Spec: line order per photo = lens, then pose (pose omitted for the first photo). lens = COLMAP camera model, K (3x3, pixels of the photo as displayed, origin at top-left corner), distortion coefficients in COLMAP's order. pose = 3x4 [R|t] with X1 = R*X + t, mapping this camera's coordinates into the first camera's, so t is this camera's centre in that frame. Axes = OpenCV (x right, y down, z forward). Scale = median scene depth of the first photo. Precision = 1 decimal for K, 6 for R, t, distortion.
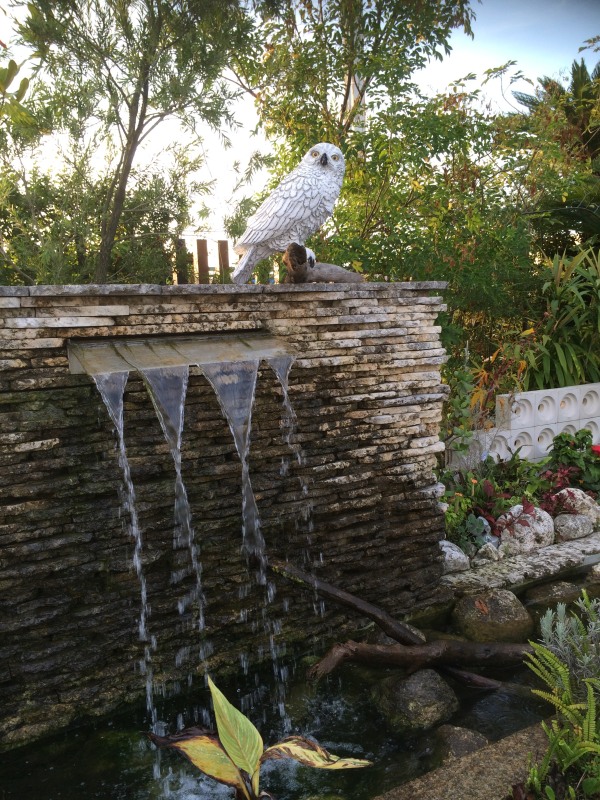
lens RADIAL K [[674.3, 0, 296.9], [0, 674.3, 405.7], [0, 0, 1]] dist [0.065676, -0.076546]
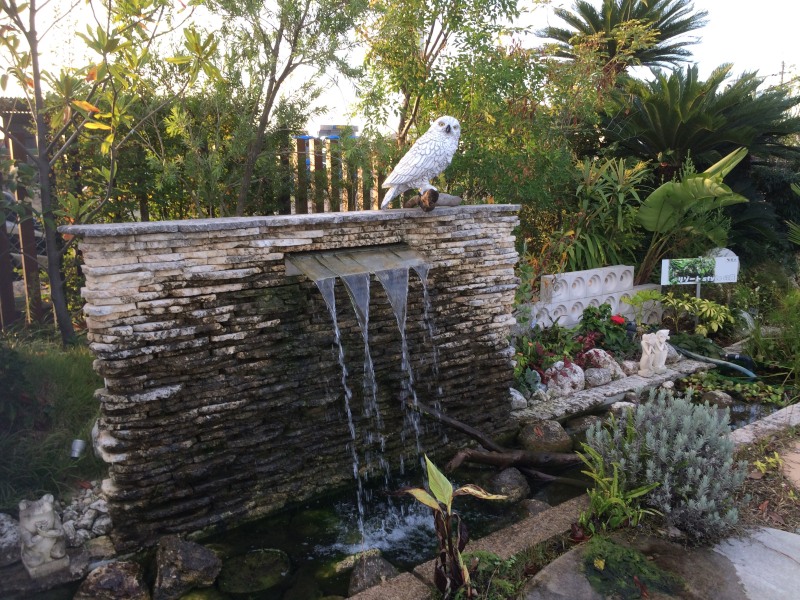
lens RADIAL K [[674.3, 0, 398.5], [0, 674.3, 292.8], [0, 0, 1]] dist [0.065676, -0.076546]
pose [[0.993155, 0.008751, 0.116479, -0.229947], [-0.014154, 0.998857, 0.045644, -0.071705], [-0.115946, -0.046980, 0.992144, -0.448911]]
